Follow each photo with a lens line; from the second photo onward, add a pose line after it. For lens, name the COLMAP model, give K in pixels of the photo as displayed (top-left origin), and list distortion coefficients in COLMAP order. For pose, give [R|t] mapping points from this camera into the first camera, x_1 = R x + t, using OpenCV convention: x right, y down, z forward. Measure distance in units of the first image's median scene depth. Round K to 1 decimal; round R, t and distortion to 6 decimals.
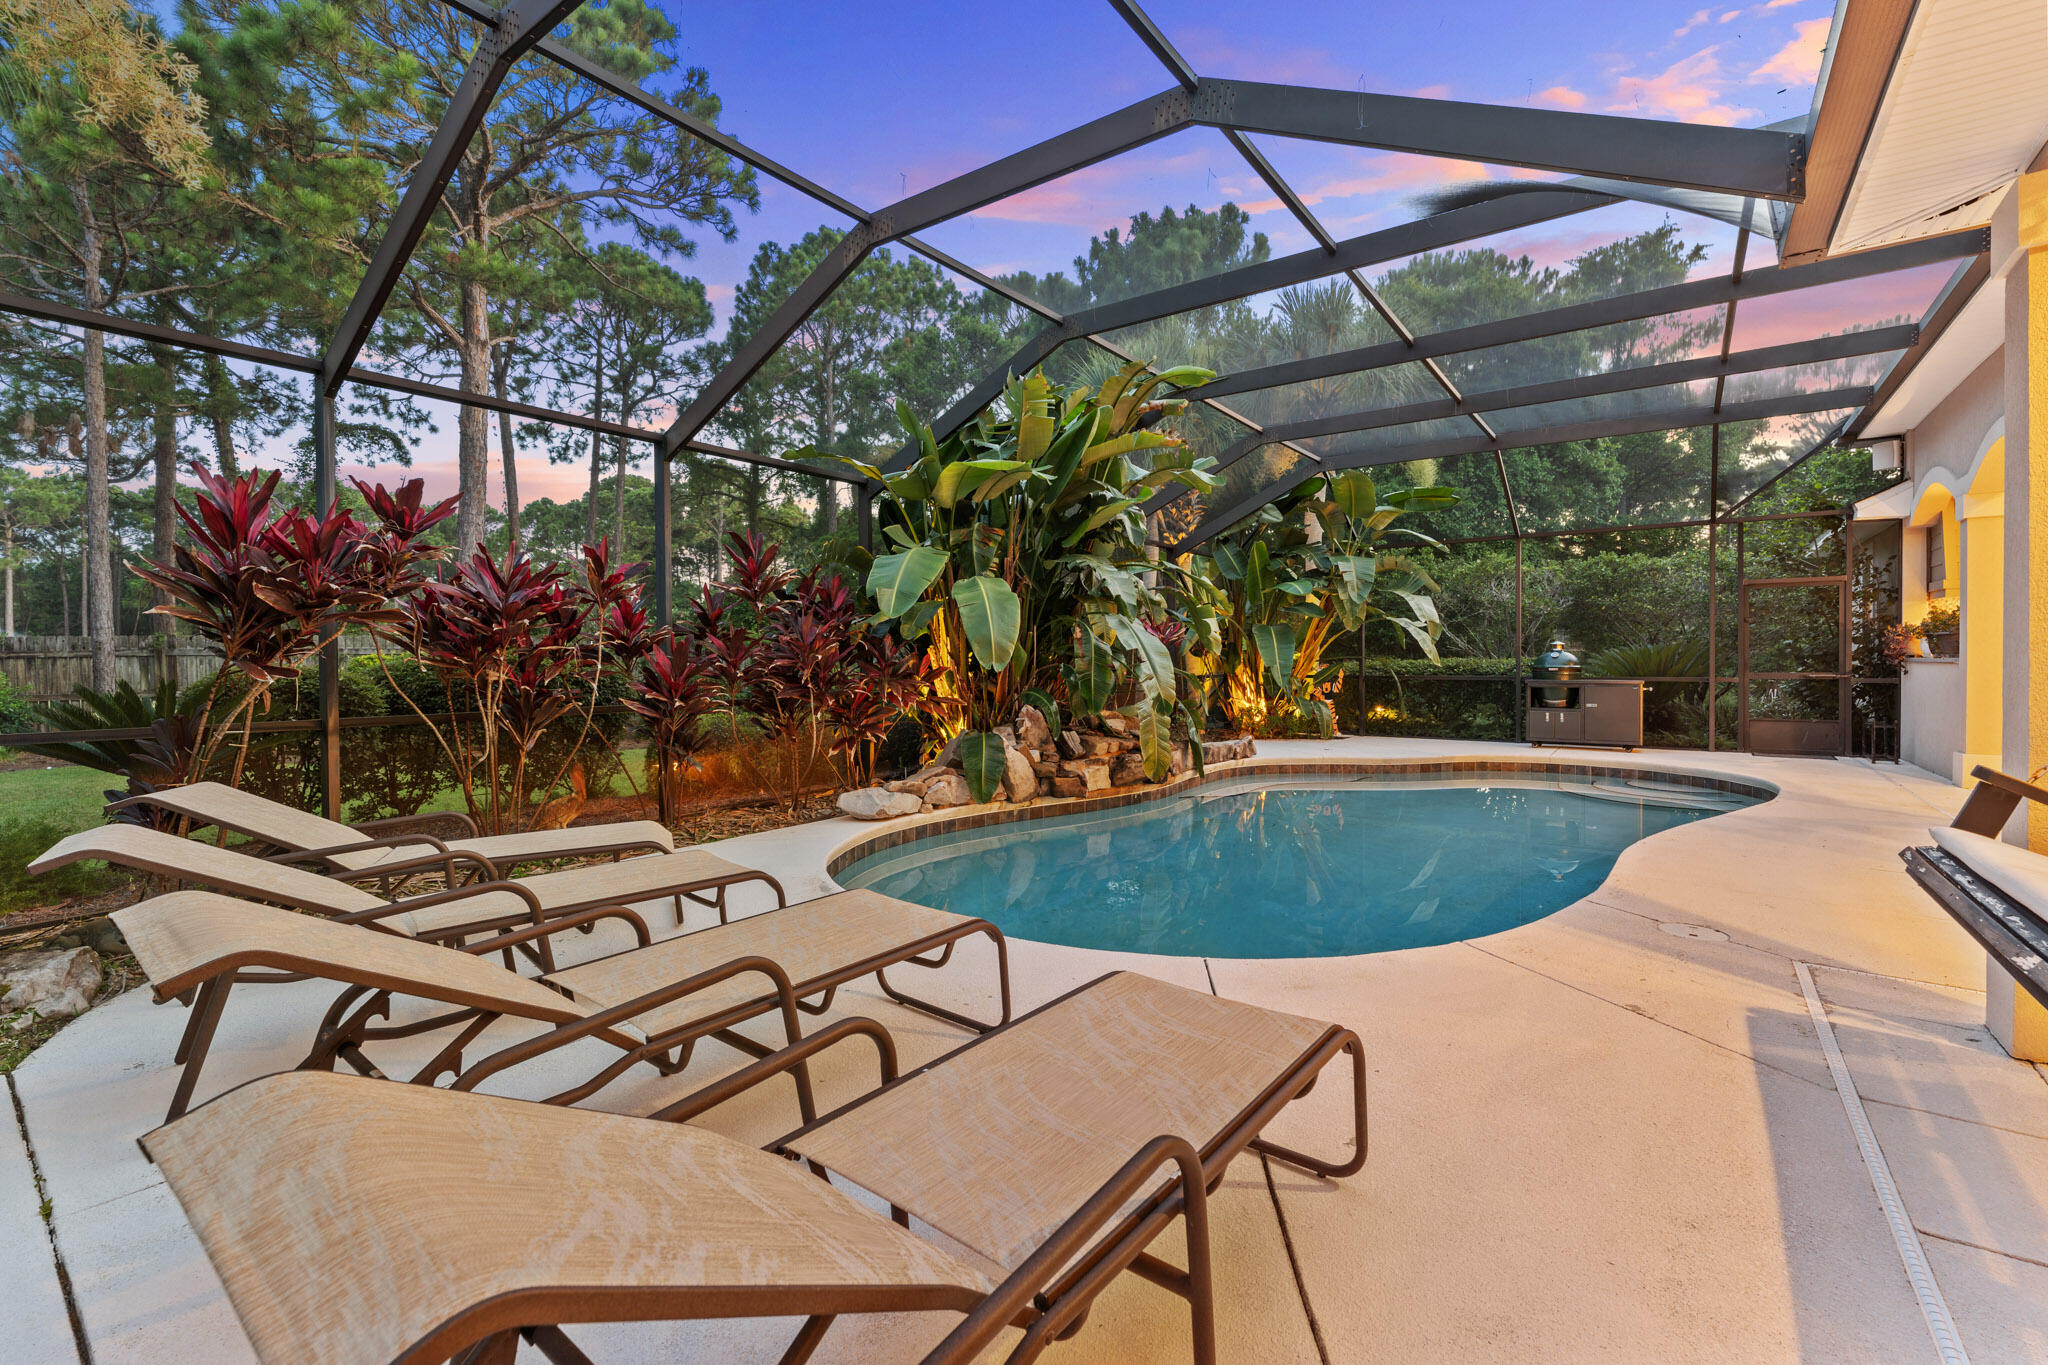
lens RADIAL K [[869.0, 0, 1020.3], [0, 869.0, 659.1], [0, 0, 1]] dist [-0.000670, -0.000054]
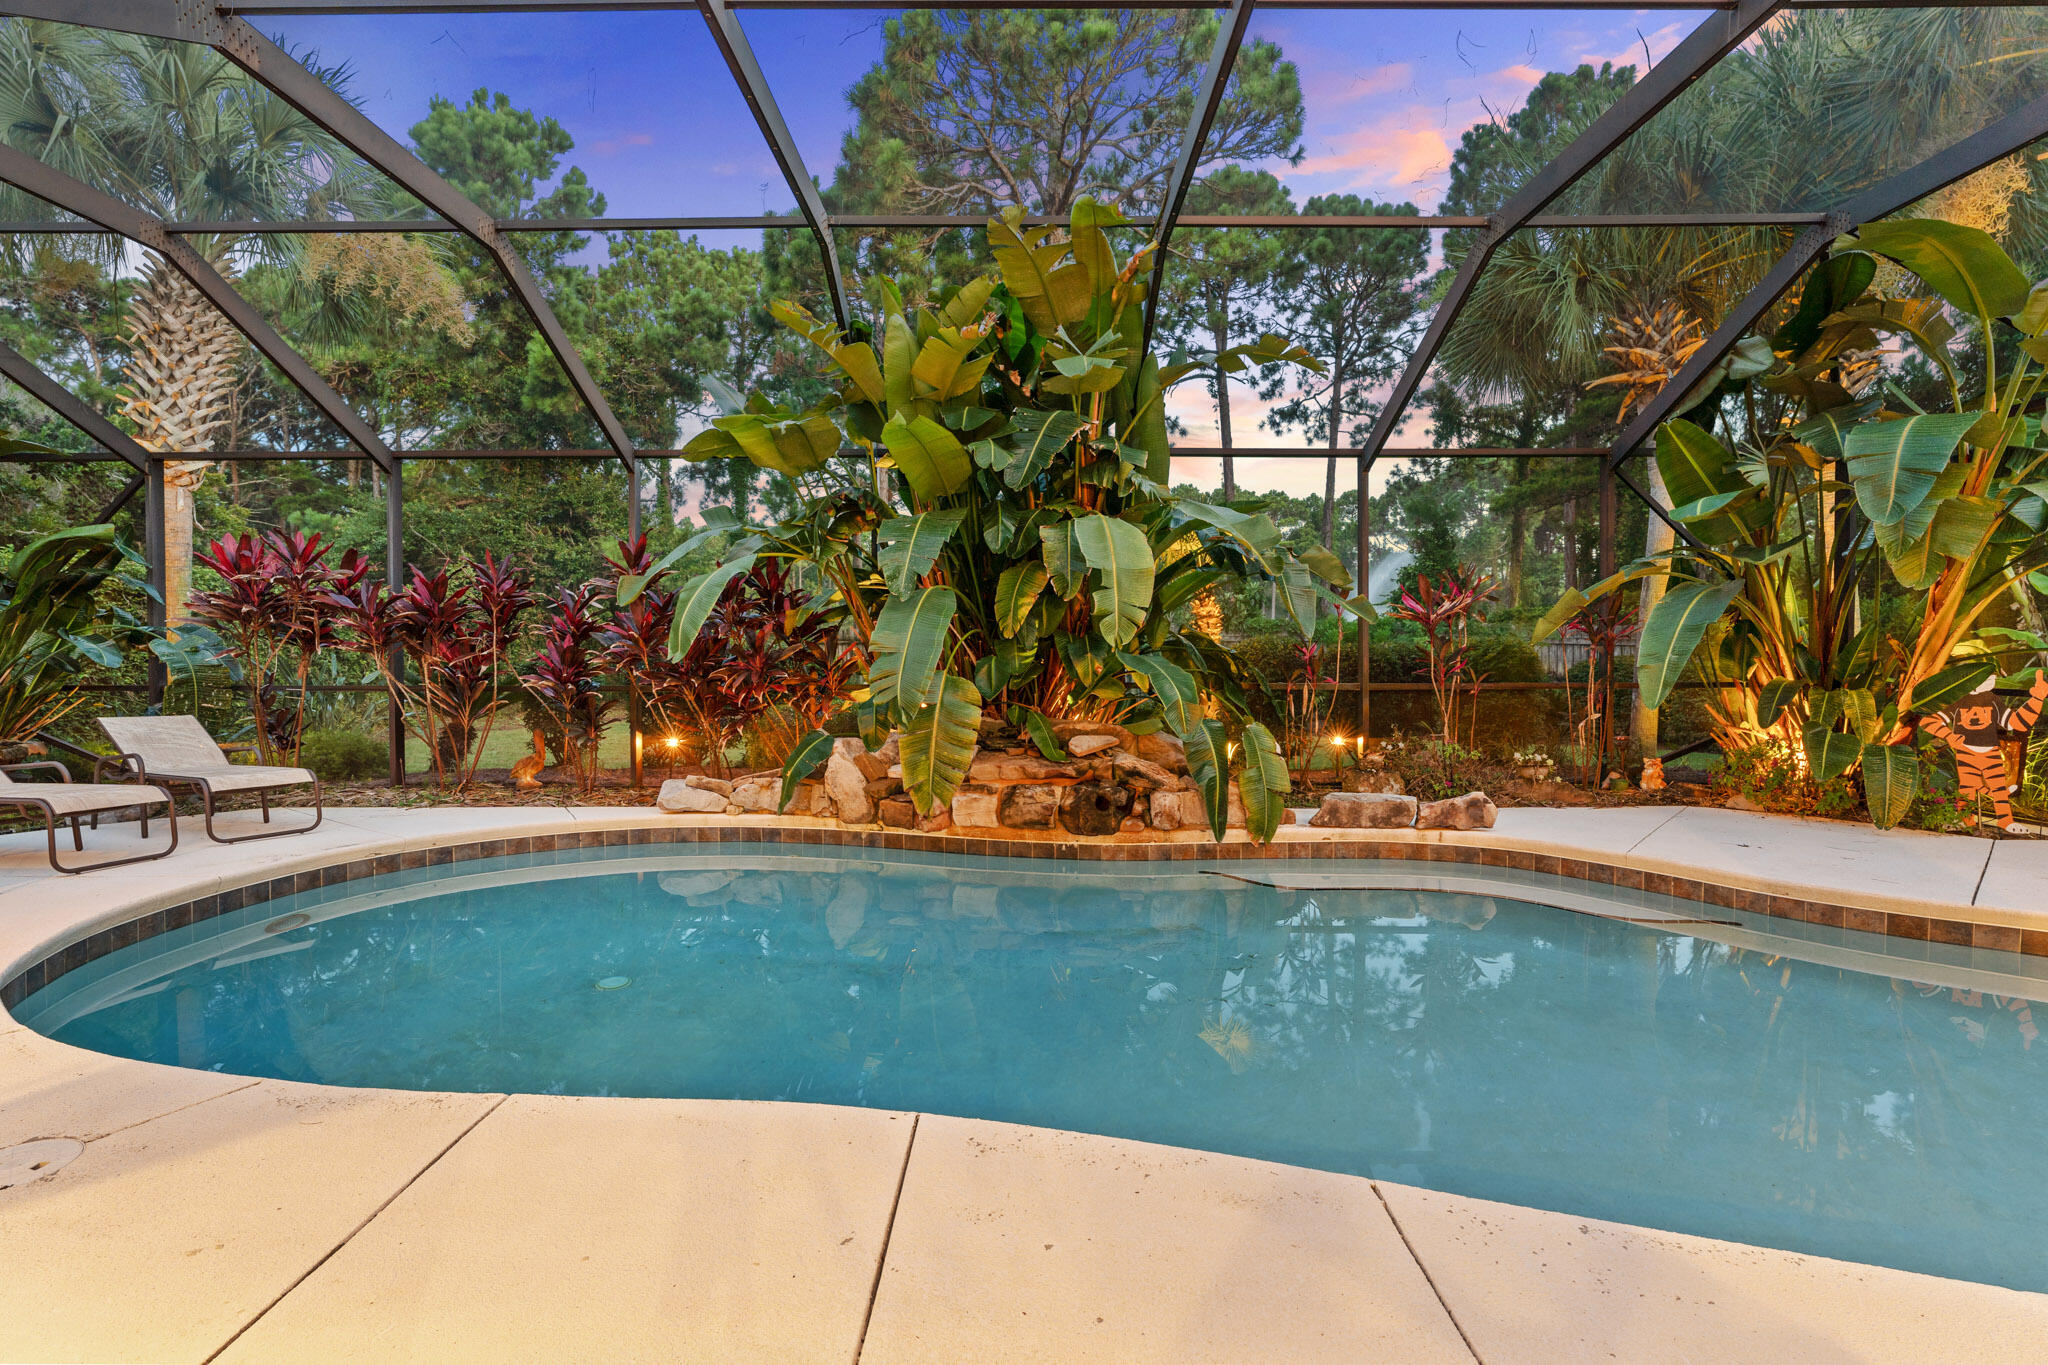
lens RADIAL K [[970.9, 0, 1020.6], [0, 970.9, 652.9], [0, 0, 1]] dist [-0.000428, -0.000007]
pose [[0.604194, 0.008880, -0.796788, 0.374905], [-0.004503, 0.999960, 0.007730, -0.000673], [0.796824, -0.001083, 0.604210, 0.267017]]
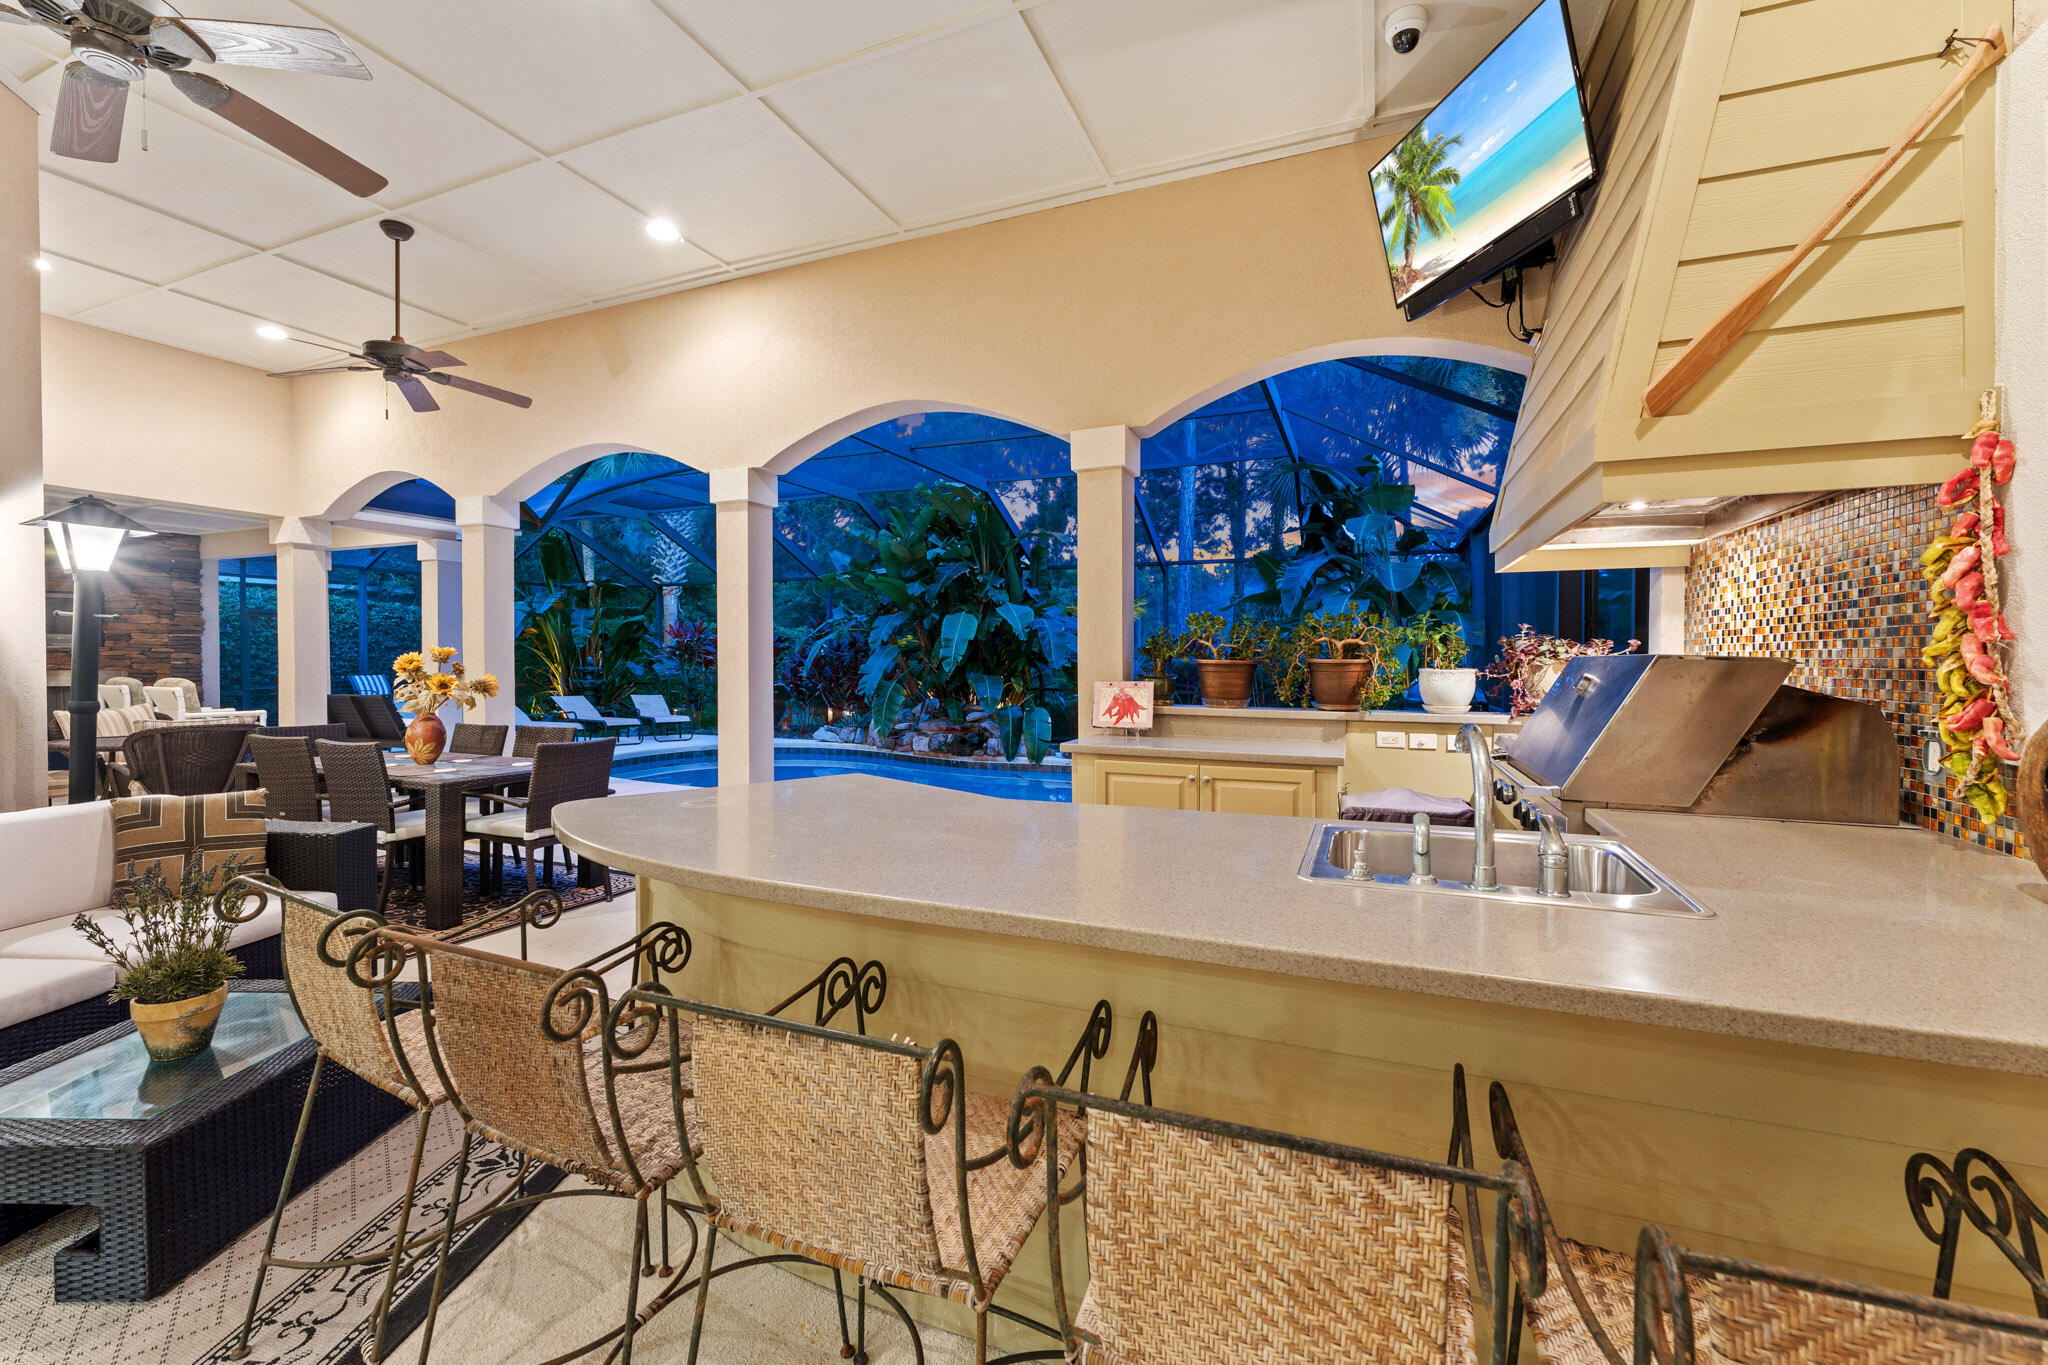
lens RADIAL K [[823.3, 0, 1028.5], [0, 823.3, 658.7], [0, 0, 1]] dist [0.000054, -0.000001]
pose [[0.251271, 0.009730, -0.967868, 0.799207], [-0.001767, 0.999952, 0.009594, -0.017678], [0.967915, -0.000701, 0.251276, 0.400983]]
